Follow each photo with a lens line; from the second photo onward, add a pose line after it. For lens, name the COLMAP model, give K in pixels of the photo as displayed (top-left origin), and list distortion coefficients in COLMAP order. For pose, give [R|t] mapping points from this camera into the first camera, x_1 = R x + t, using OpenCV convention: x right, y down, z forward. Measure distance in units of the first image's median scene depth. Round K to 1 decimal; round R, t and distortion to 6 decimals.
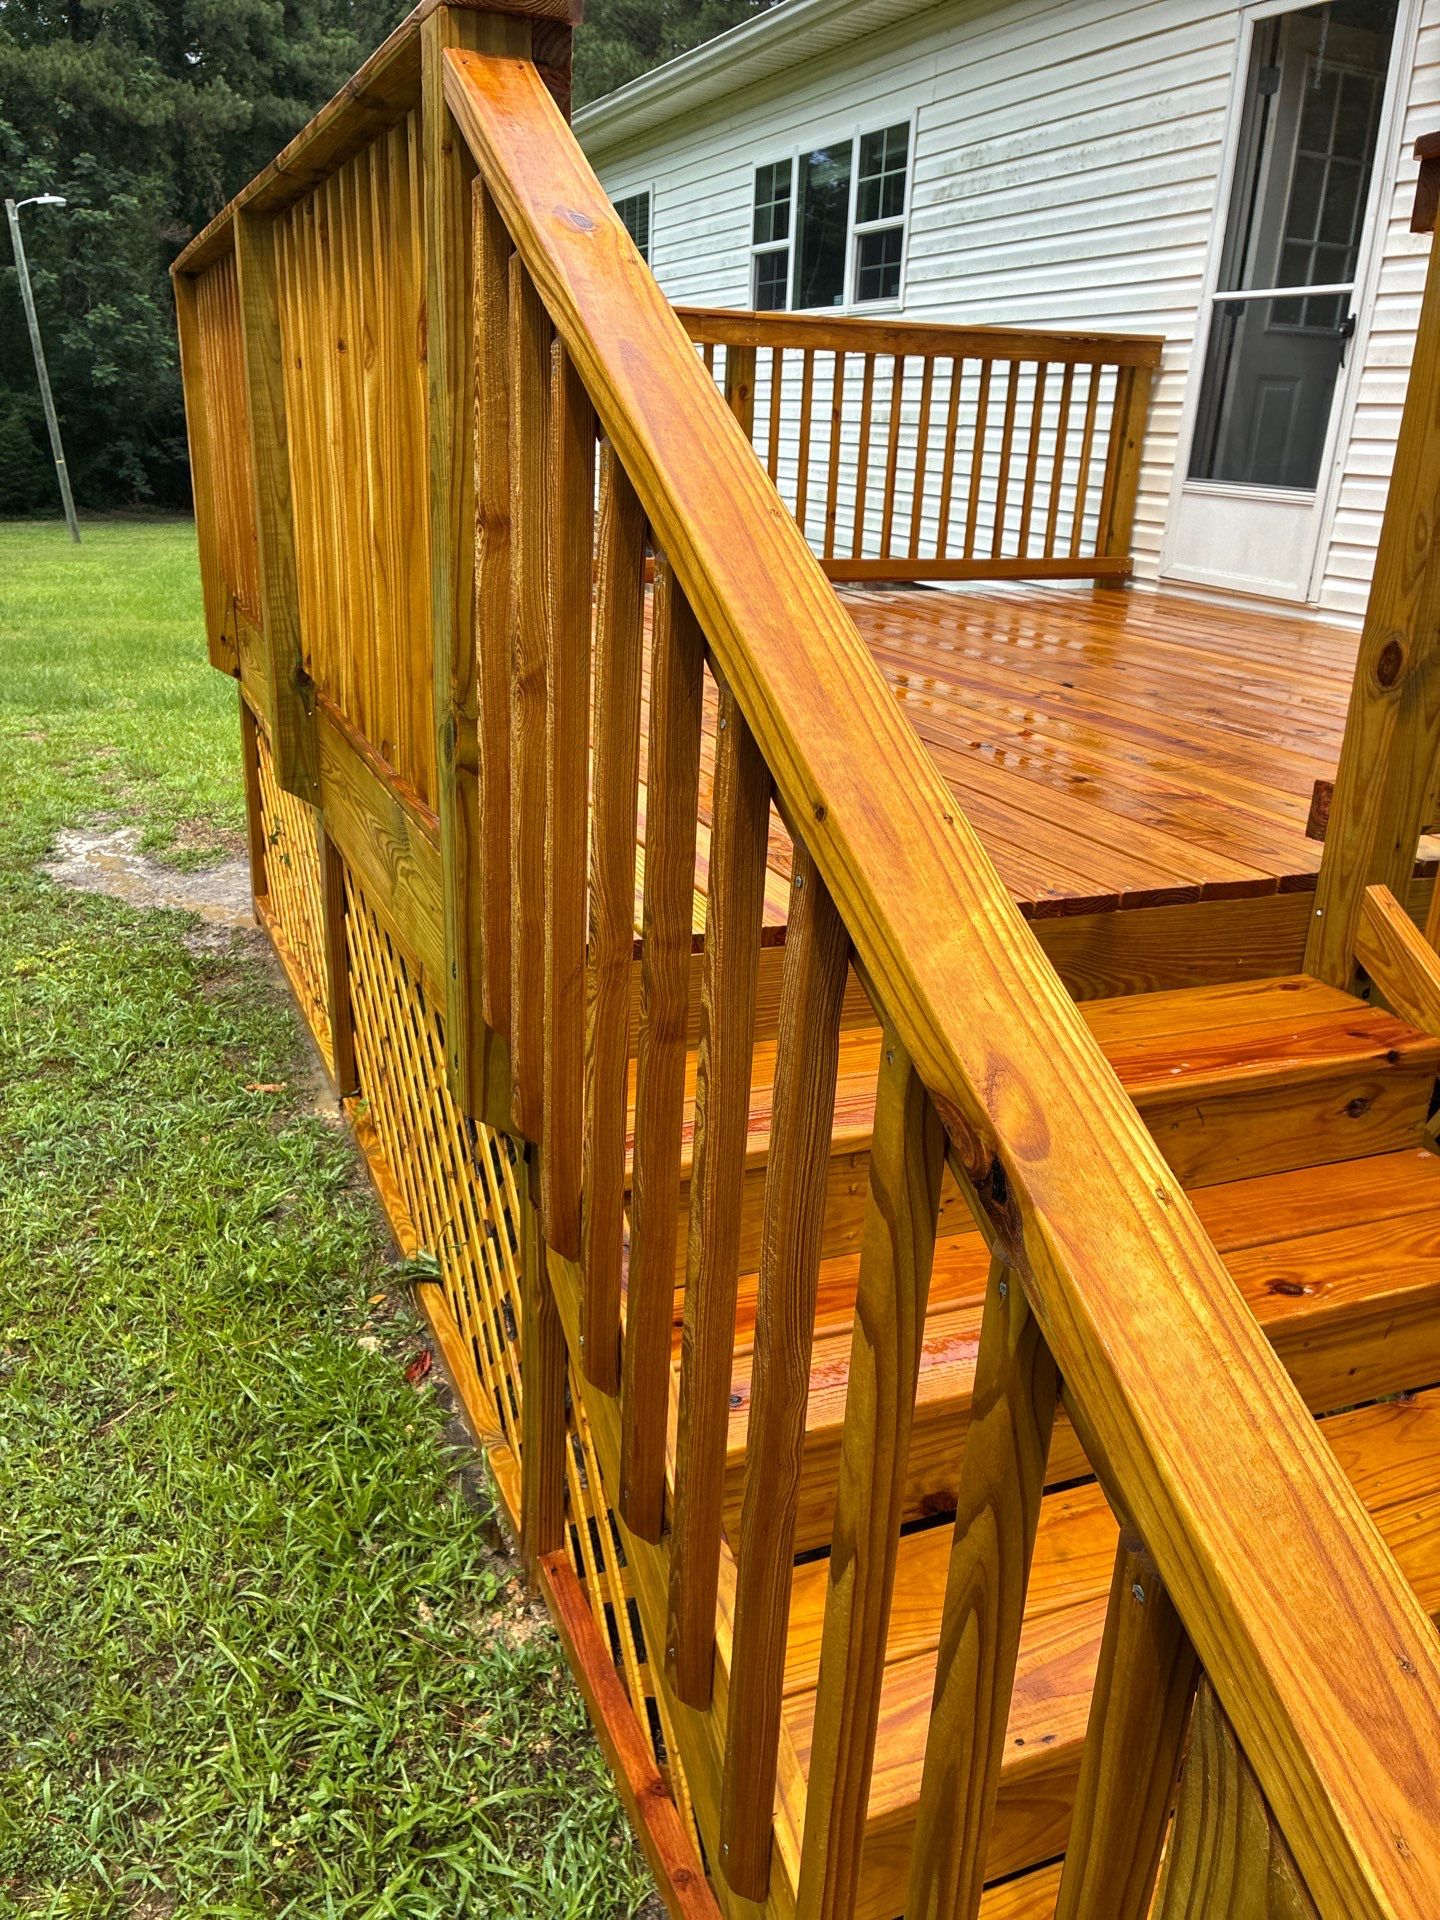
lens RADIAL K [[1444.2, 0, 719.3], [0, 1444.2, 1032.7], [0, 0, 1]] dist [0.058756, -0.081376]
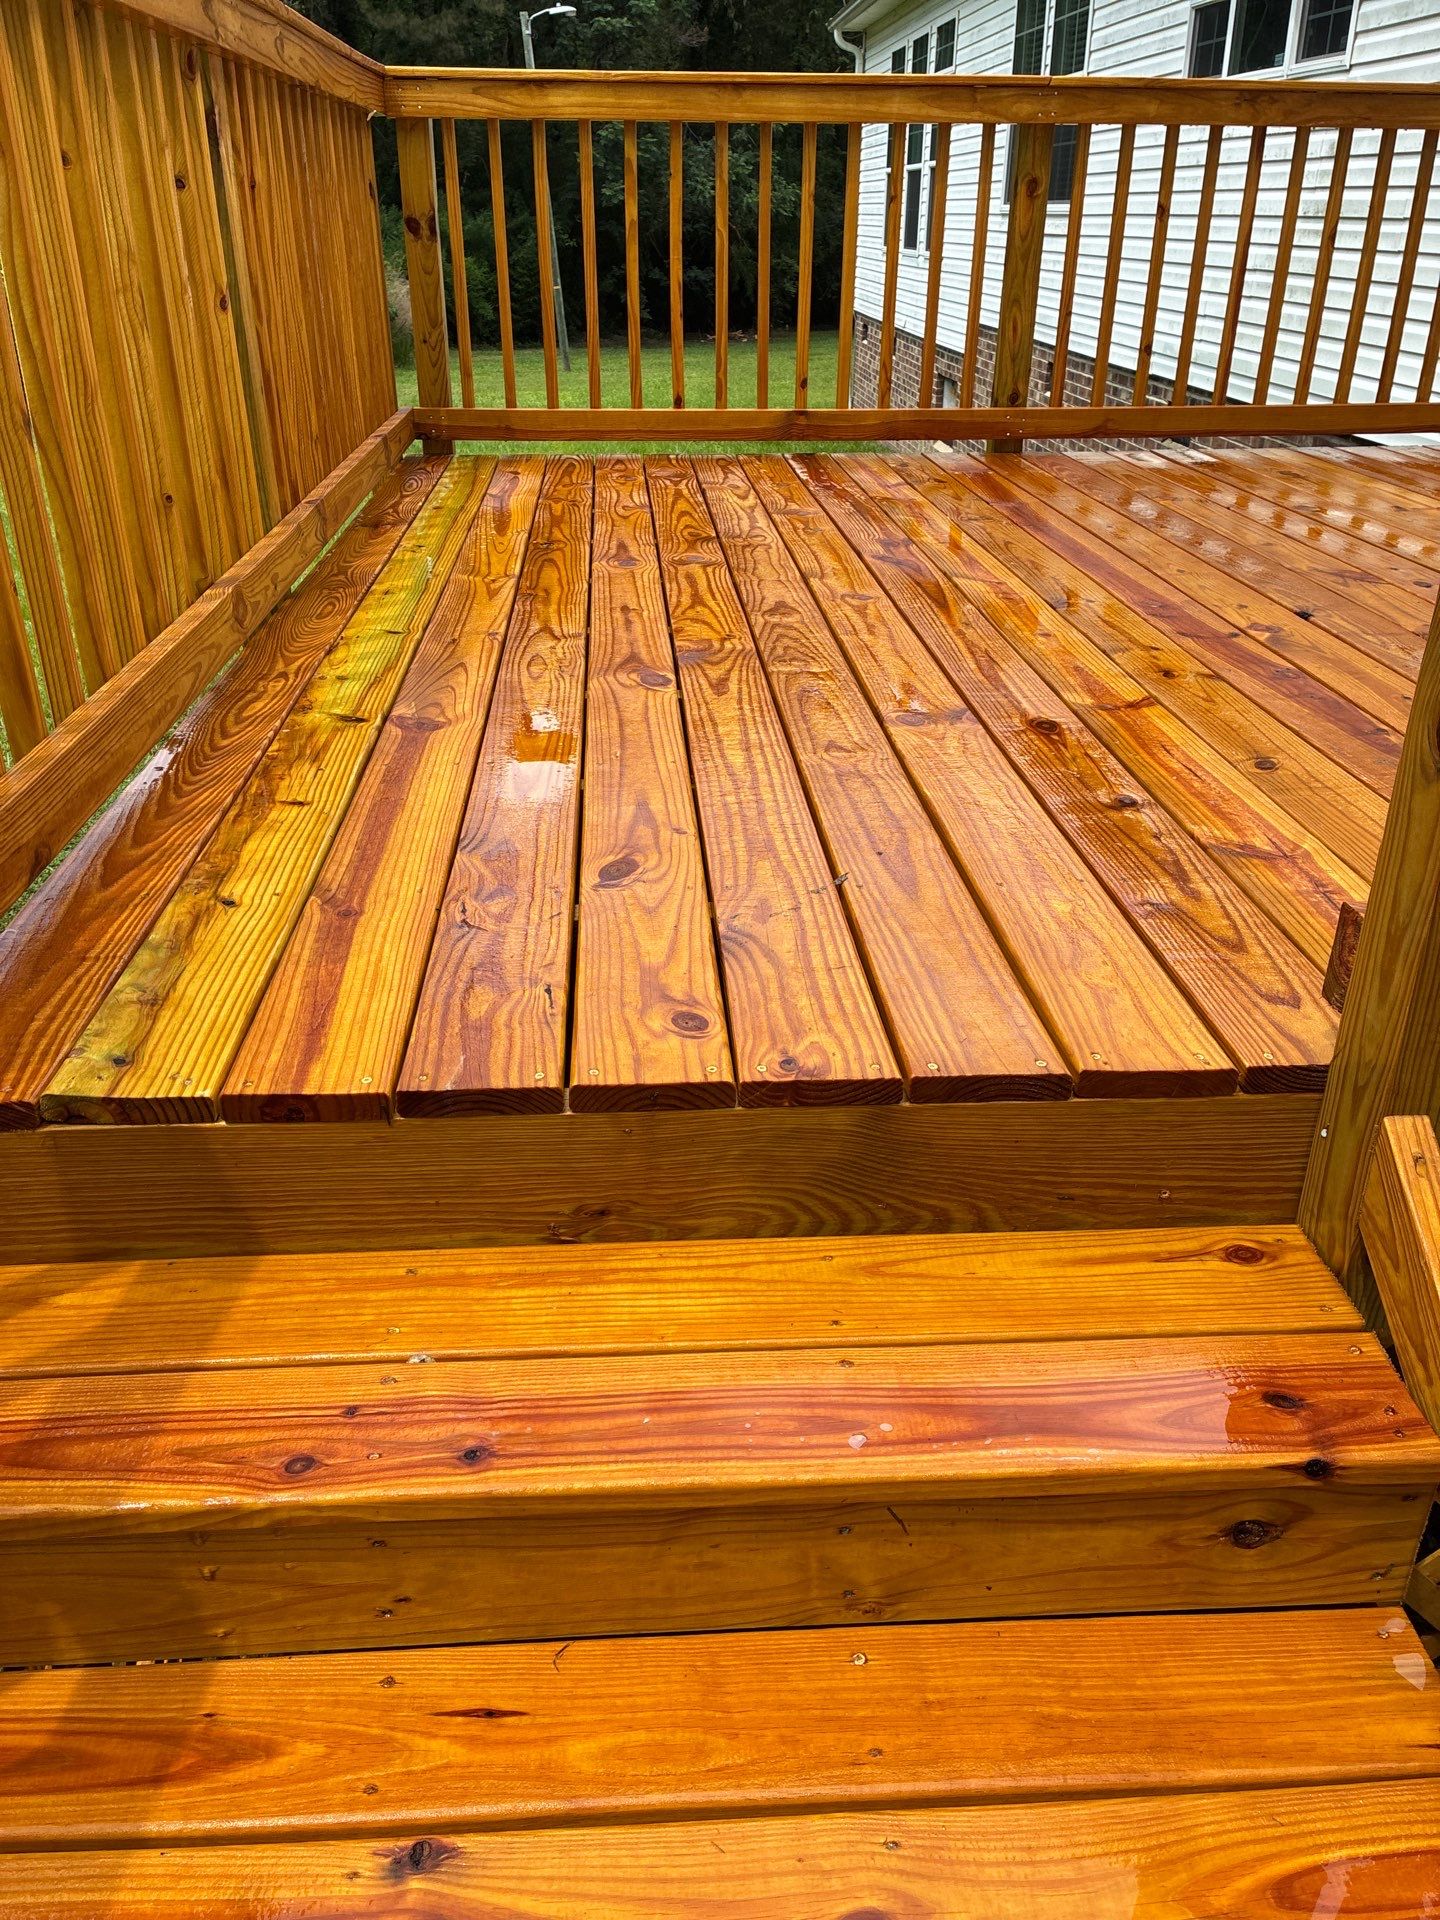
lens RADIAL K [[1444.2, 0, 719.3], [0, 1444.2, 1032.7], [0, 0, 1]] dist [0.058756, -0.081376]
pose [[0.943891, 0.128850, -0.304084, 0.109408], [-0.095392, 0.987875, 0.122492, -0.051384], [0.316180, -0.086612, 0.944737, 0.121041]]
